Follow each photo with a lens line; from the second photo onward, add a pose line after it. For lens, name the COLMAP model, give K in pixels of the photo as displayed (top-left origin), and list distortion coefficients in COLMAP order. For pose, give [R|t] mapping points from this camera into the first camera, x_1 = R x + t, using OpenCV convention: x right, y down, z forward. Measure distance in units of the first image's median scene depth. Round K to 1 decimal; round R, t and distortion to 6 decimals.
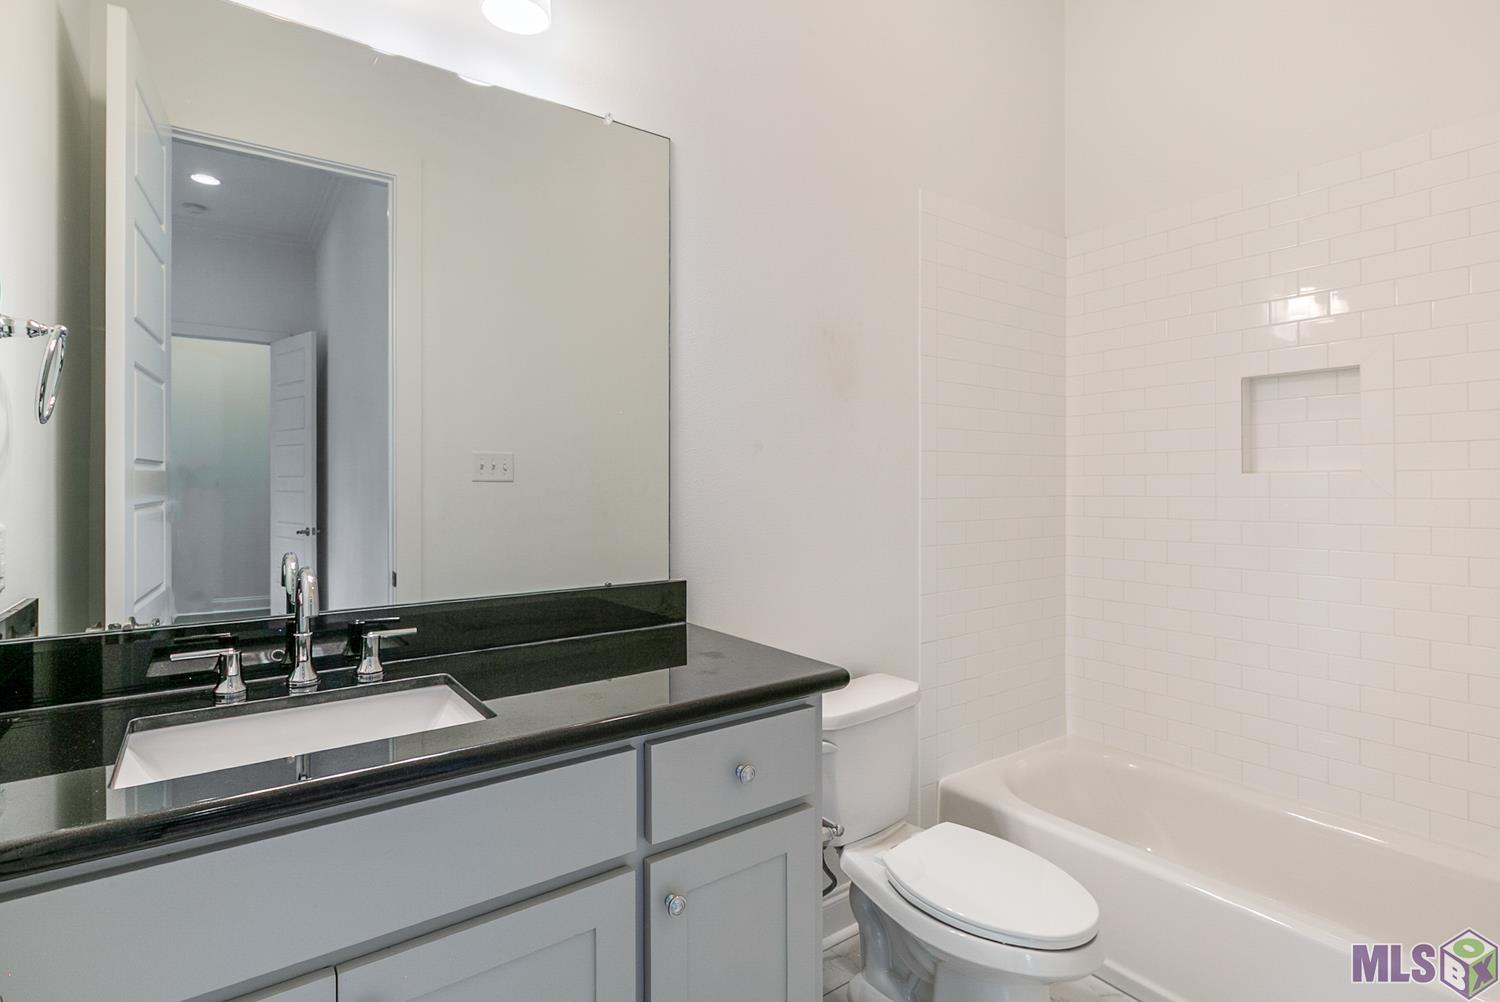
lens RADIAL K [[730.7, 0, 751.3], [0, 730.7, 493.6], [0, 0, 1]] dist [-0.002768, -0.000304]
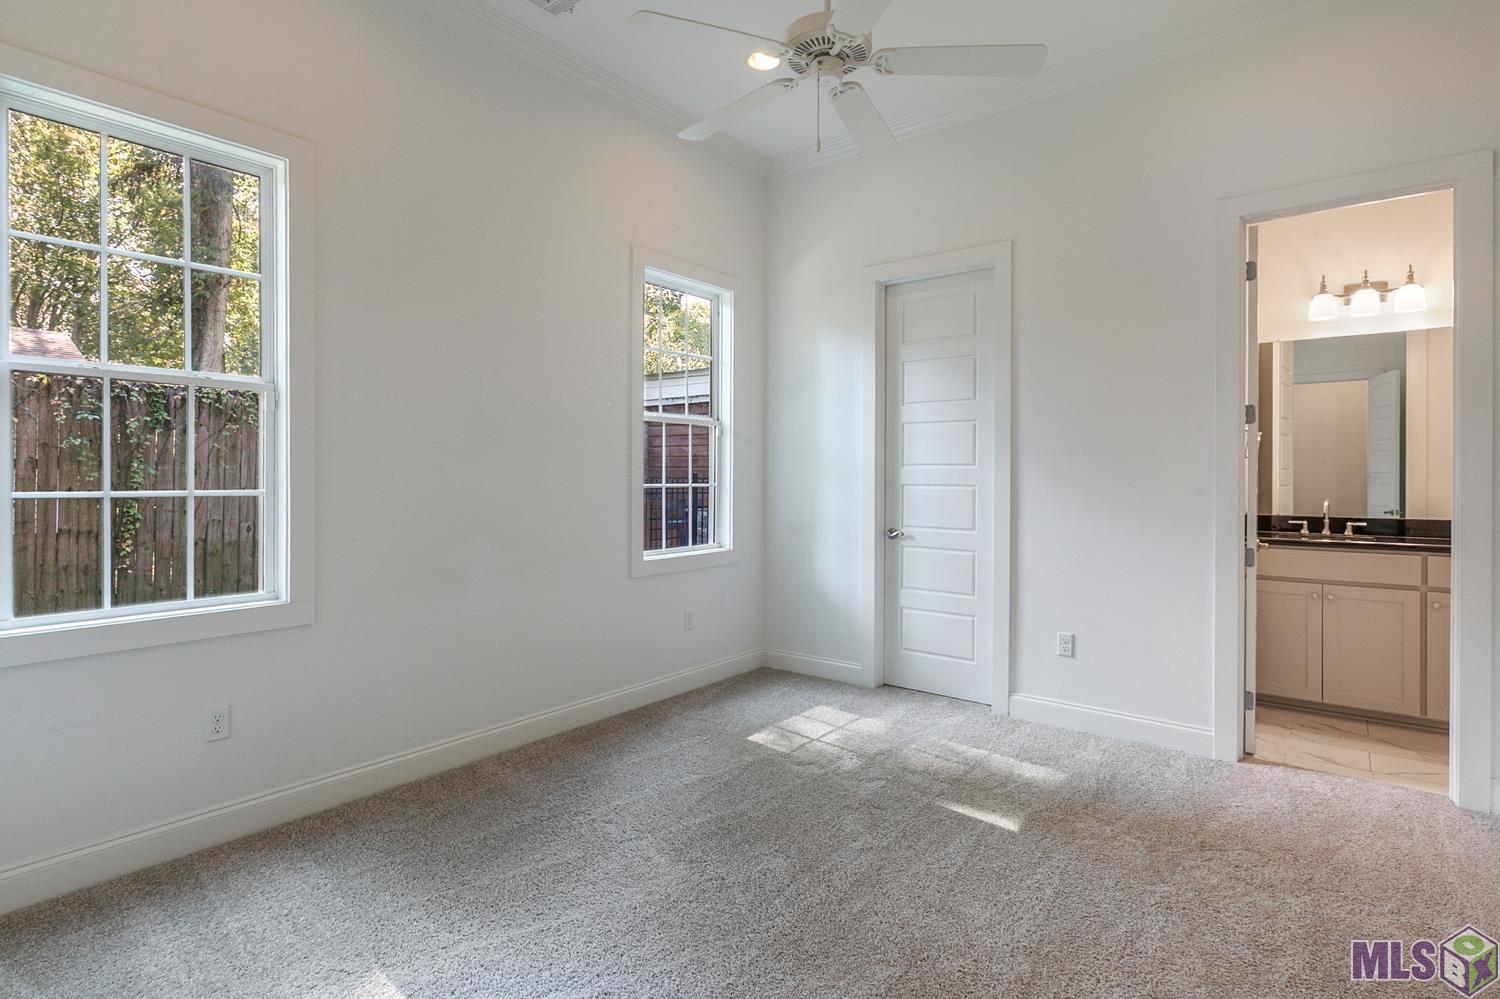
lens RADIAL K [[730.7, 0, 749.5], [0, 730.7, 491.4], [0, 0, 1]] dist [-0.002768, -0.000304]
pose [[0.245541, 0.012037, -0.969311, 1.945202], [-0.010210, 0.999900, 0.009830, 0.045953], [0.969332, 0.007483, 0.245639, -2.356577]]
